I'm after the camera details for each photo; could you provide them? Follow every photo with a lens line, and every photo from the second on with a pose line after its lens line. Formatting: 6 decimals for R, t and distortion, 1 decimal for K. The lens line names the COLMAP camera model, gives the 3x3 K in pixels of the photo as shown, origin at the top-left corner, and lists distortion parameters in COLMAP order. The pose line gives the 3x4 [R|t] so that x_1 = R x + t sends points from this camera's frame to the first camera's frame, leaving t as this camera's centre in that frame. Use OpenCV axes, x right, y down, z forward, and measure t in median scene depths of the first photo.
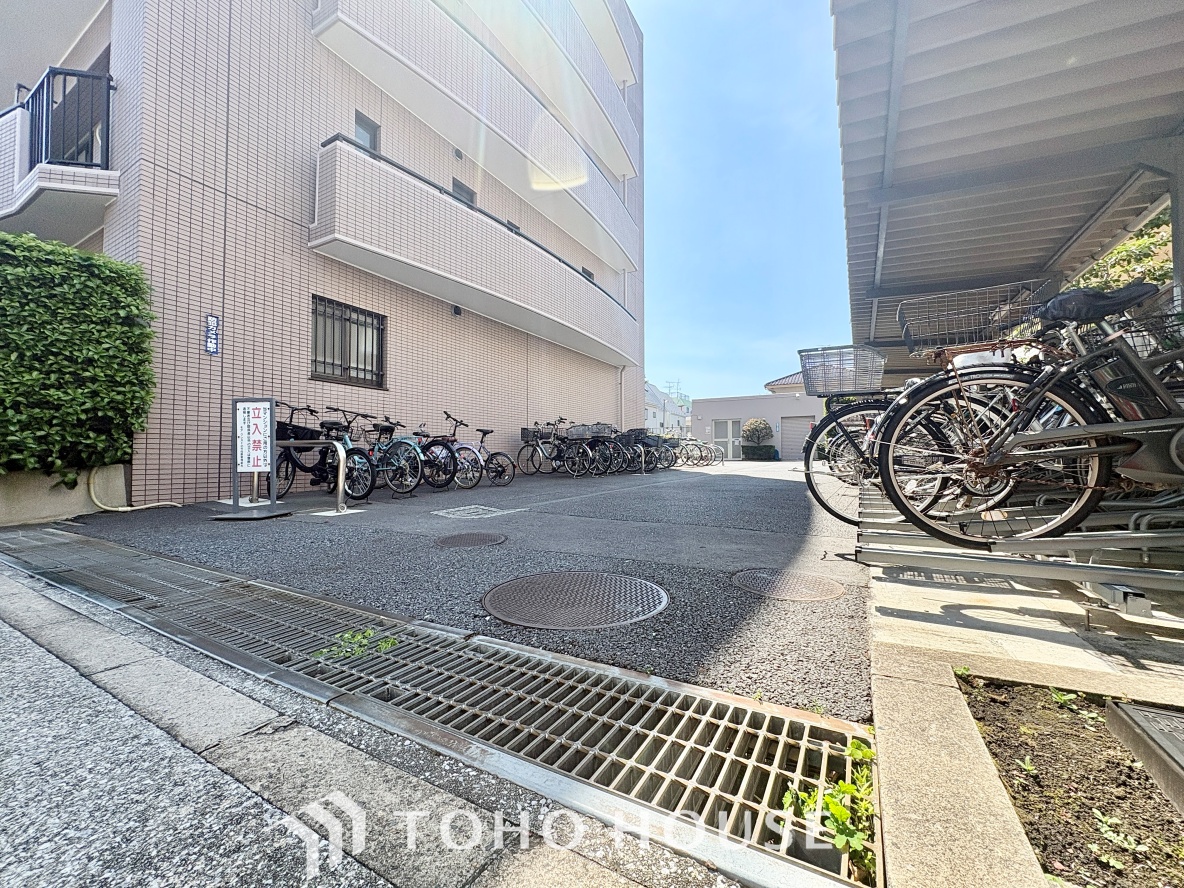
lens RADIAL K [[472.4, 0, 593.5], [0, 472.4, 447.1], [0, 0, 1]] dist [0.000074, -0.000145]
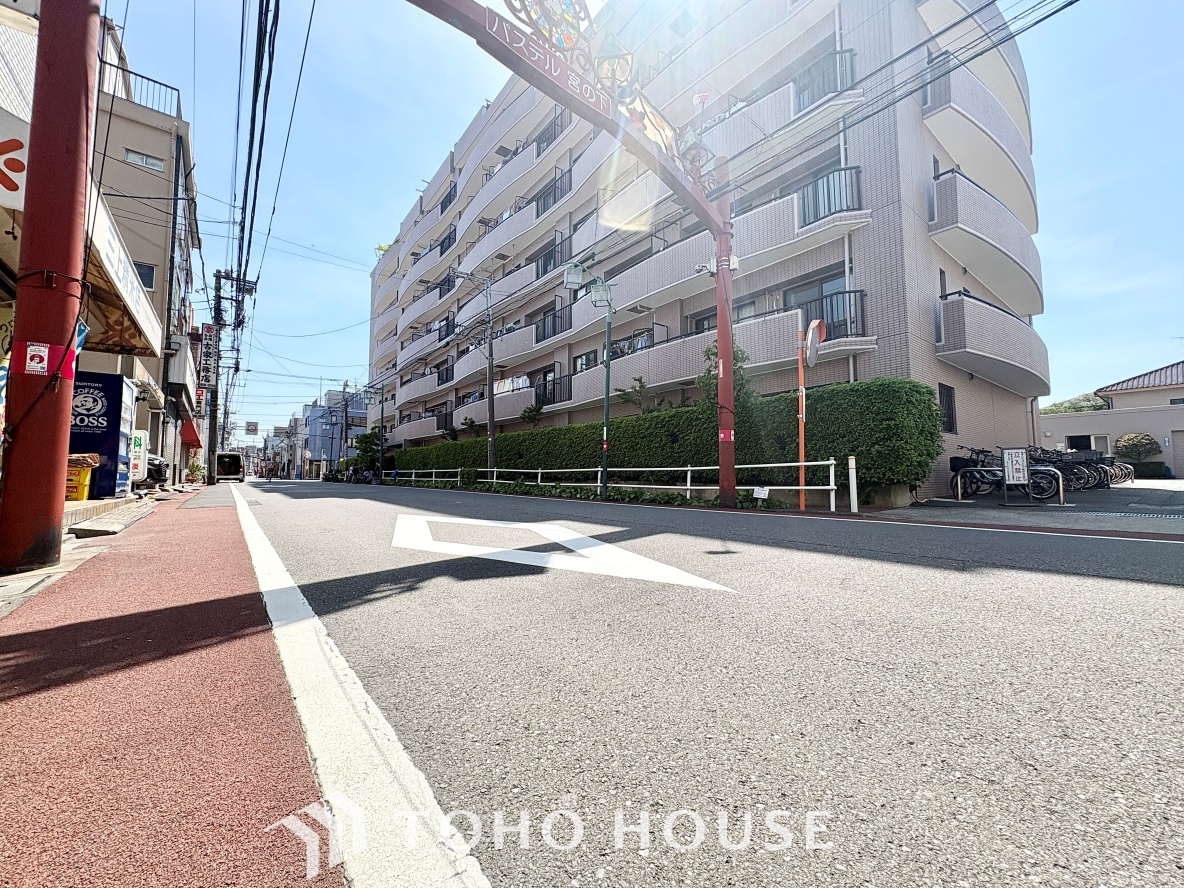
lens RADIAL K [[472.4, 0, 593.0], [0, 472.4, 440.2], [0, 0, 1]] dist [0.000074, -0.000145]
pose [[0.927620, -0.029581, -0.372353, -1.352918], [0.011282, 0.998623, -0.051226, -0.041864], [0.373356, 0.043317, 0.926676, -1.291378]]
